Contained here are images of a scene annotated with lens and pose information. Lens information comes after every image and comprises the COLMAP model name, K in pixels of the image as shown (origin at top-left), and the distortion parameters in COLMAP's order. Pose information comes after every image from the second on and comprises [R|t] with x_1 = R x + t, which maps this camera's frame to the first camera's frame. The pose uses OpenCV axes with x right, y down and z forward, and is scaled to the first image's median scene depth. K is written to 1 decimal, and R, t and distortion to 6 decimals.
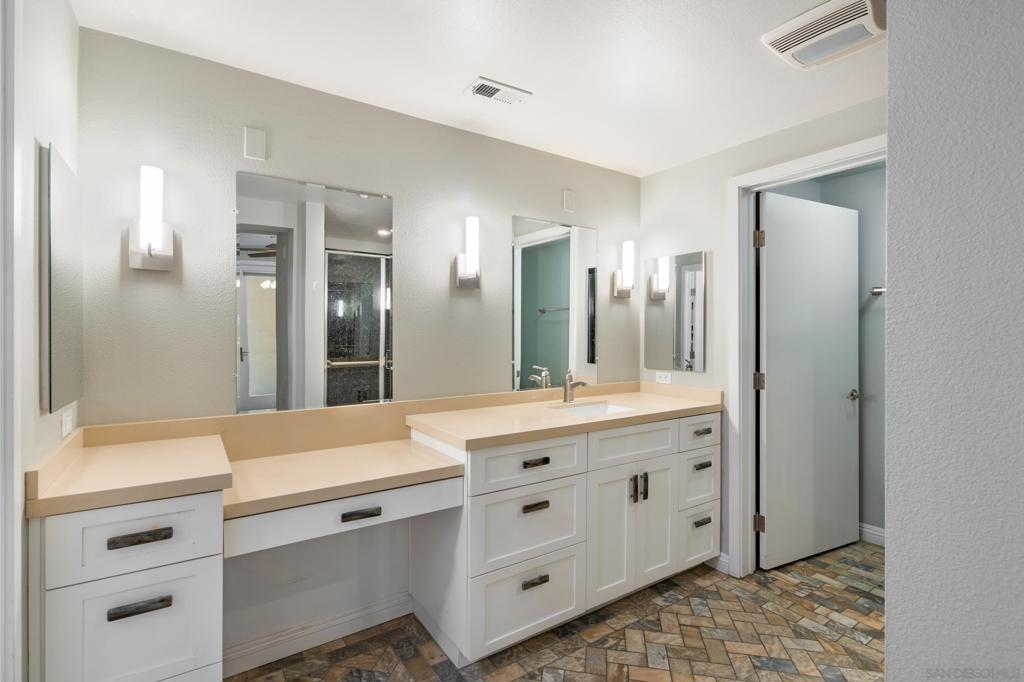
lens RADIAL K [[486.7, 0, 506.1], [0, 486.7, 332.1], [0, 0, 1]] dist [0.003582, 0.000951]
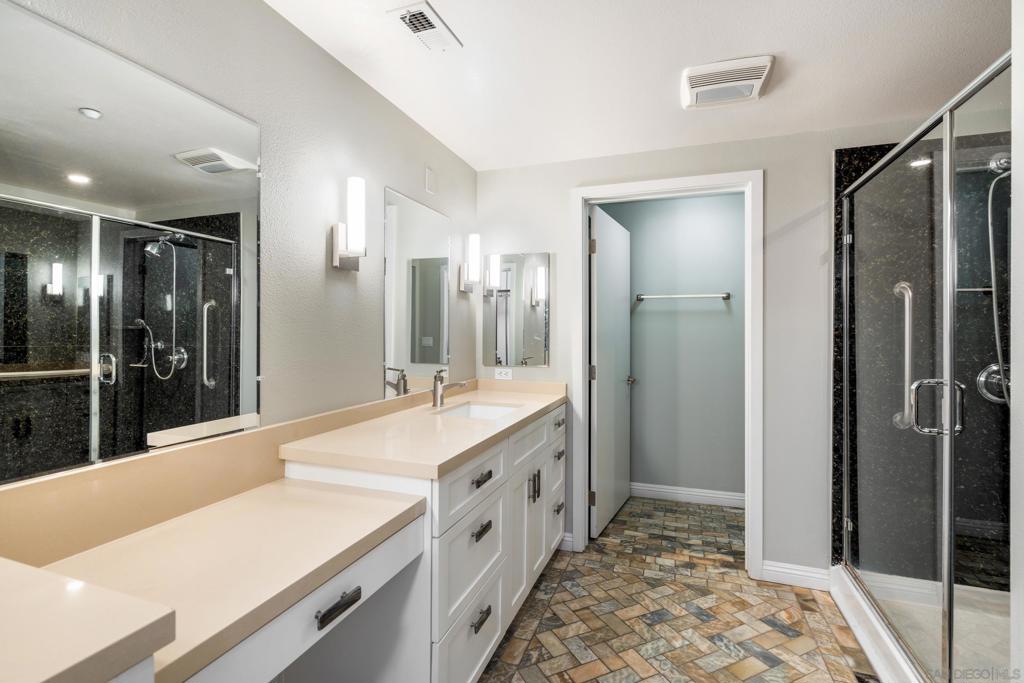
lens RADIAL K [[482.8, 0, 512.0], [0, 482.8, 329.7], [0, 0, 1]] dist [-0.005577, 0.000052]
pose [[0.800497, 0.006728, 0.599299, -0.331557], [-0.004146, 0.999975, -0.005689, 0.009450], [-0.599322, 0.002070, 0.800505, 0.239410]]
